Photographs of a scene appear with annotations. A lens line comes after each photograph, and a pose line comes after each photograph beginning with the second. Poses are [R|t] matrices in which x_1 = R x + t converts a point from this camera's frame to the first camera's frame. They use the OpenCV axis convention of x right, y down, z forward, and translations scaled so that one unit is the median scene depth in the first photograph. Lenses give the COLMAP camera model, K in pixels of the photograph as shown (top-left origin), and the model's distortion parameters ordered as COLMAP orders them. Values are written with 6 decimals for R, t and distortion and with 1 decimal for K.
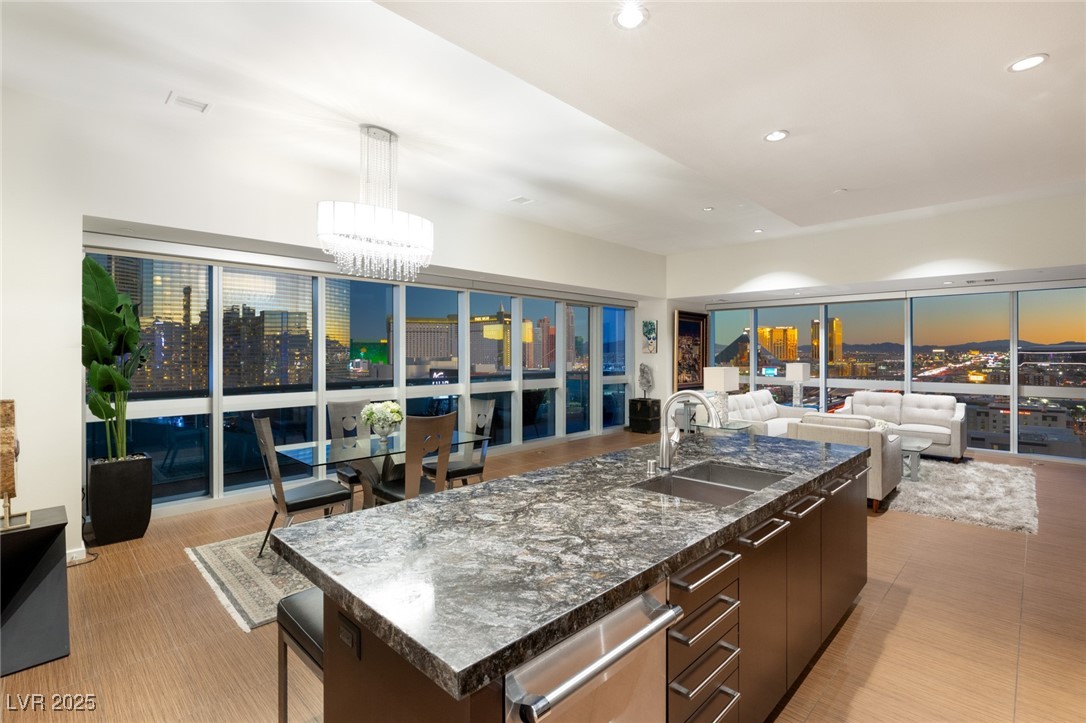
lens RADIAL K [[501.2, 0, 539.0], [0, 501.2, 350.9], [0, 0, 1]] dist [-0.004643, 0.000999]
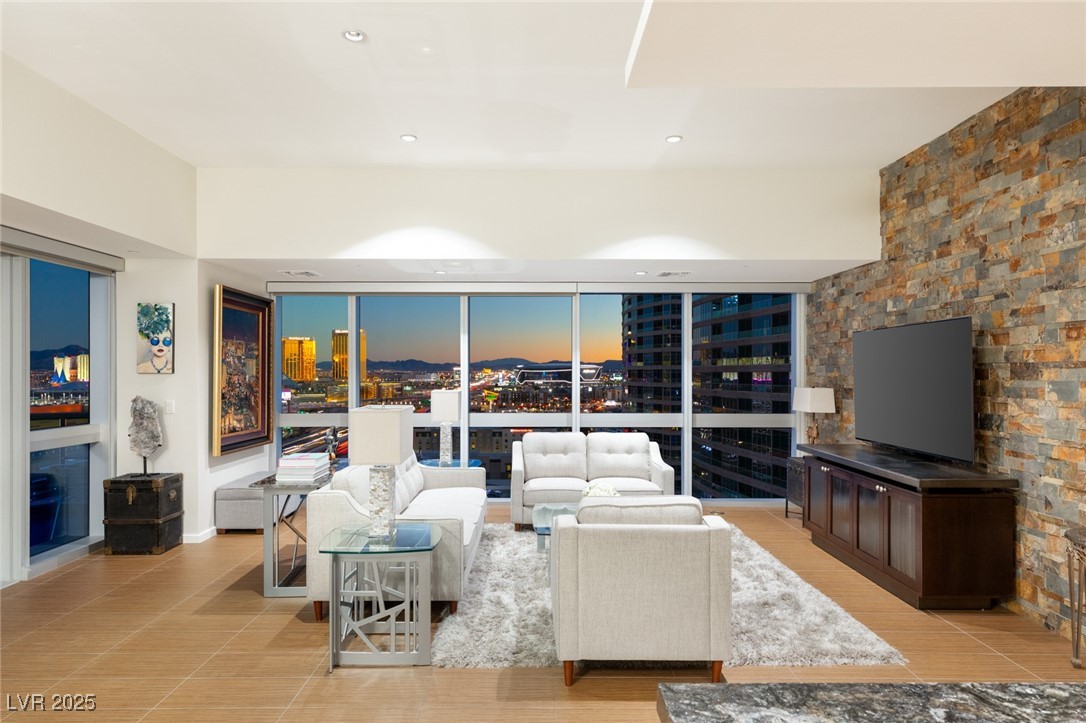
lens RADIAL K [[683.9, 0, 532.5], [0, 683.9, 369.2], [0, 0, 1]] dist [0.013583, 0.002069]
pose [[0.707849, 0.000828, 0.706363, 0.021453], [-0.001184, 0.999999, 0.000015, -0.000050], [-0.706362, -0.000847, 0.707850, 0.314727]]
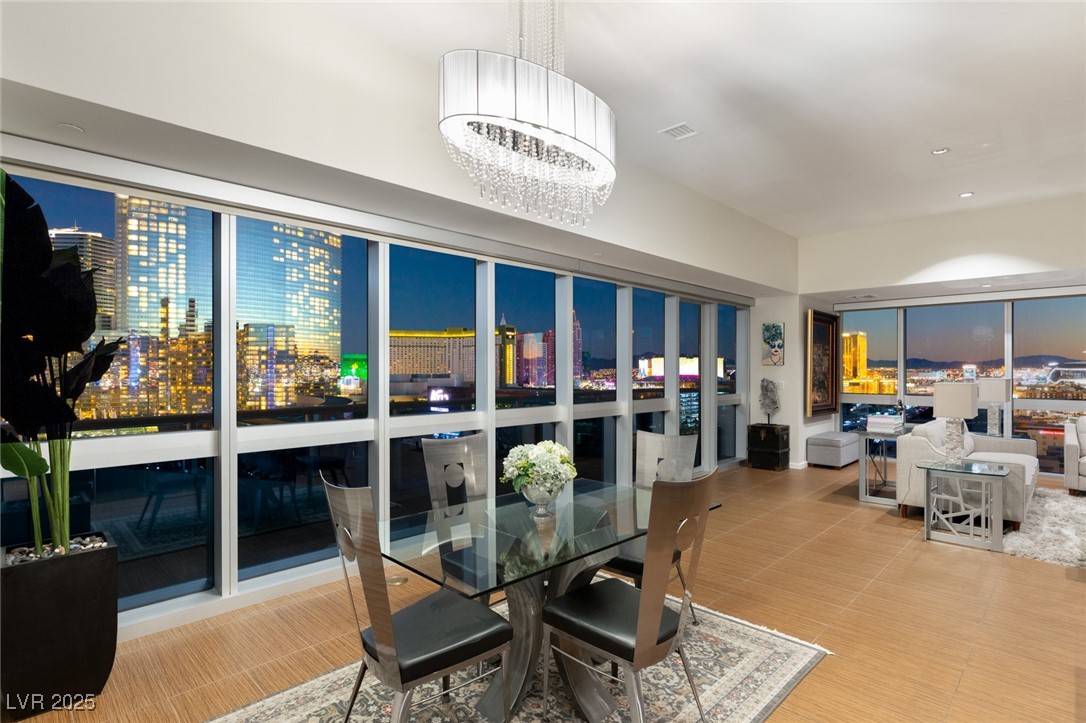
lens RADIAL K [[535.4, 0, 547.2], [0, 535.4, 369.1], [0, 0, 1]] dist [-0.005998, 0.002327]
pose [[0.999969, 0.000883, 0.007811, -0.134571], [-0.000912, 0.999993, 0.003694, 0.008019], [-0.007808, -0.003701, 0.999963, 0.179937]]
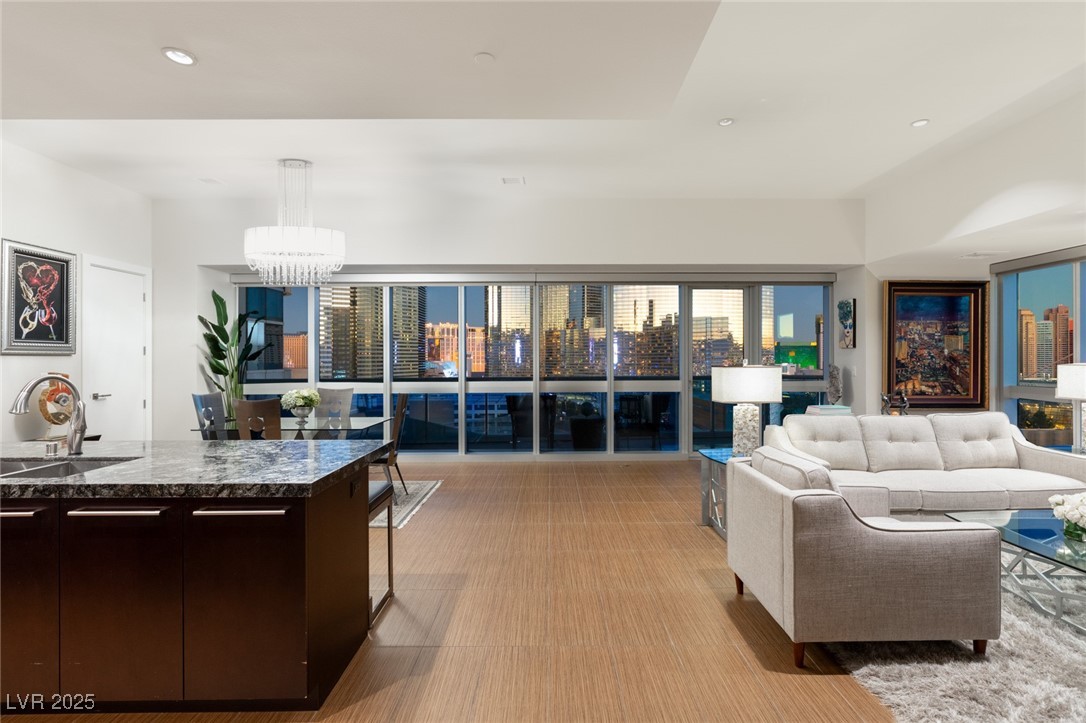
lens RADIAL K [[501.2, 0, 552.0], [0, 501.2, 354.6], [0, 0, 1]] dist [-0.004643, 0.000999]
pose [[0.711466, -0.001900, -0.702718, 0.414226], [0.002350, 0.999997, -0.000324, 0.012605], [0.702717, -0.001421, 0.711468, 0.247516]]
